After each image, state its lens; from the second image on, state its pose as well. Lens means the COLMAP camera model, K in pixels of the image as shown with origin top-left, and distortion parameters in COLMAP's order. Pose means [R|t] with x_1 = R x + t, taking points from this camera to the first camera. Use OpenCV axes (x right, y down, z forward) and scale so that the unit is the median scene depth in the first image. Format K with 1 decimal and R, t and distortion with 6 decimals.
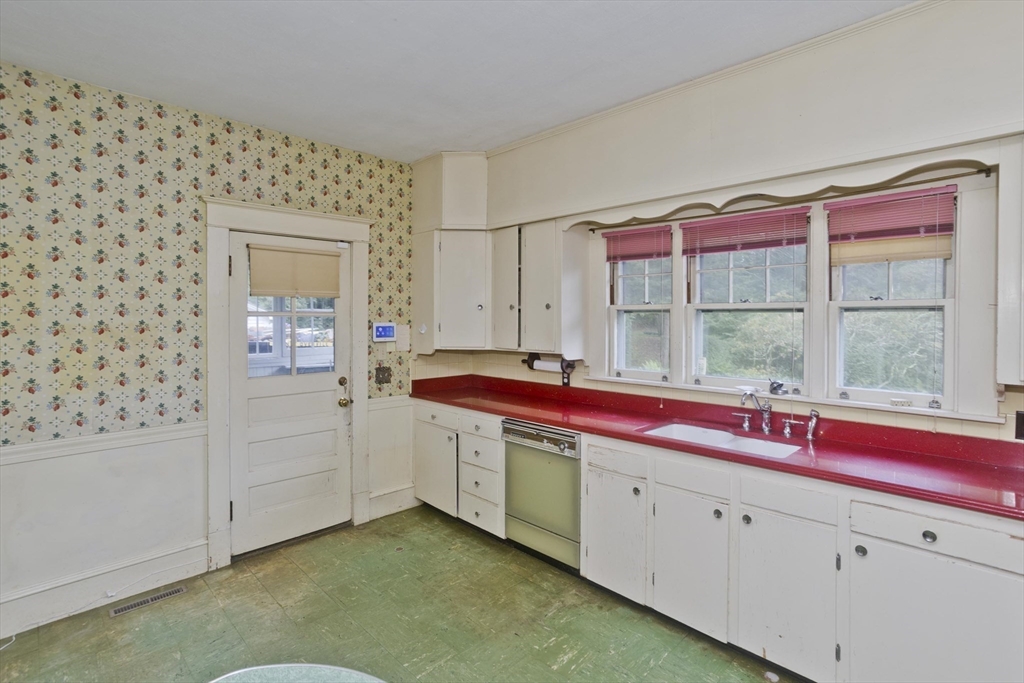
lens RADIAL K [[500.5, 0, 508.8], [0, 500.5, 322.4], [0, 0, 1]] dist [-0.040729, 0.023806]
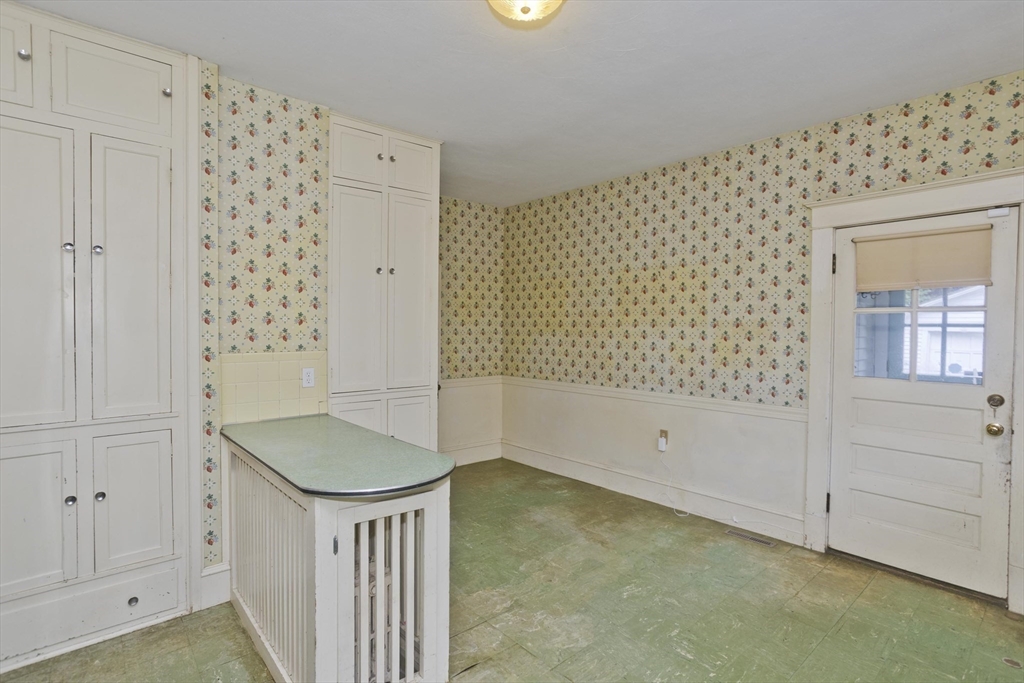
lens RADIAL K [[500.5, 0, 510.4], [0, 500.5, 337.4], [0, 0, 1]] dist [-0.040729, 0.023806]
pose [[-0.066717, 0.021744, -0.997535, 0.531623], [-0.016918, 0.999594, 0.022920, 0.027403], [0.997629, 0.018405, -0.066322, 0.427378]]
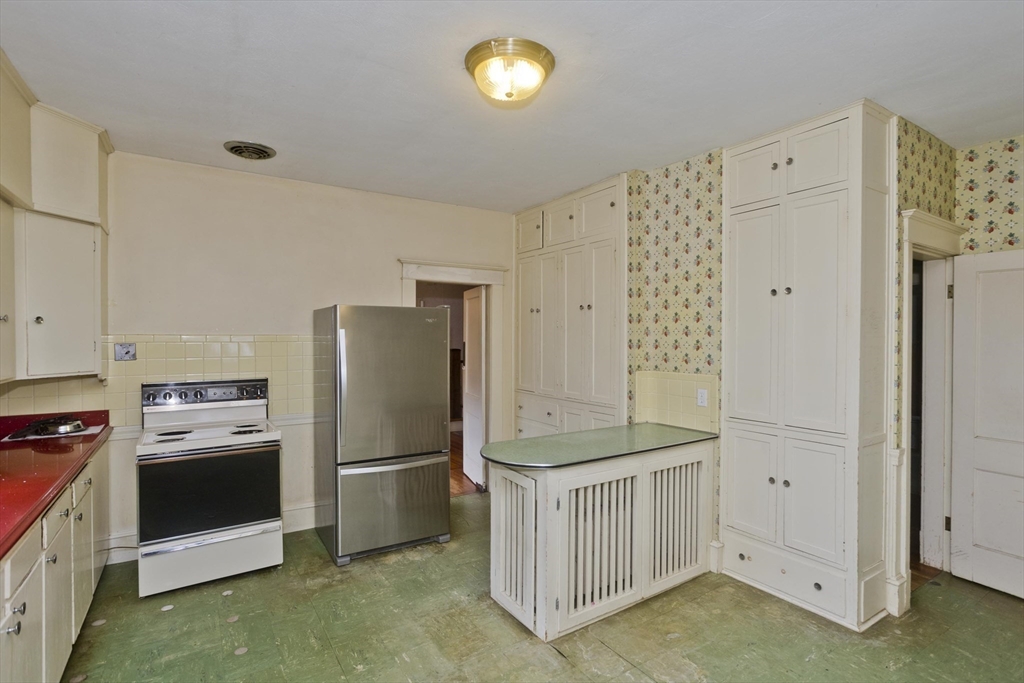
lens RADIAL K [[500.5, 0, 524.7], [0, 500.5, 343.0], [0, 0, 1]] dist [-0.040729, 0.023806]
pose [[-0.982955, -0.007671, 0.183684, -0.283028], [-0.003578, 0.999738, 0.022606, -0.010884], [-0.183810, 0.021563, -0.982725, 1.162612]]
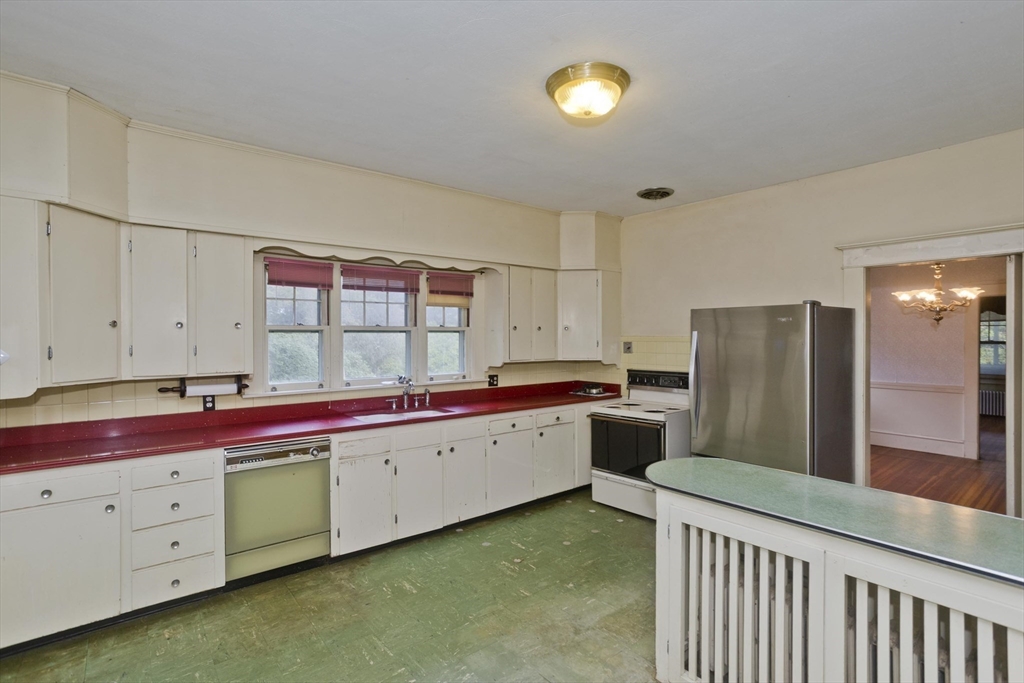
lens RADIAL K [[500.5, 0, 515.8], [0, 500.5, 343.0], [0, 0, 1]] dist [-0.040729, 0.023806]
pose [[0.079930, -0.016749, 0.996660, -0.954155], [0.008720, 0.999832, 0.016103, -0.009448], [-0.996762, 0.007403, 0.080063, 0.461513]]
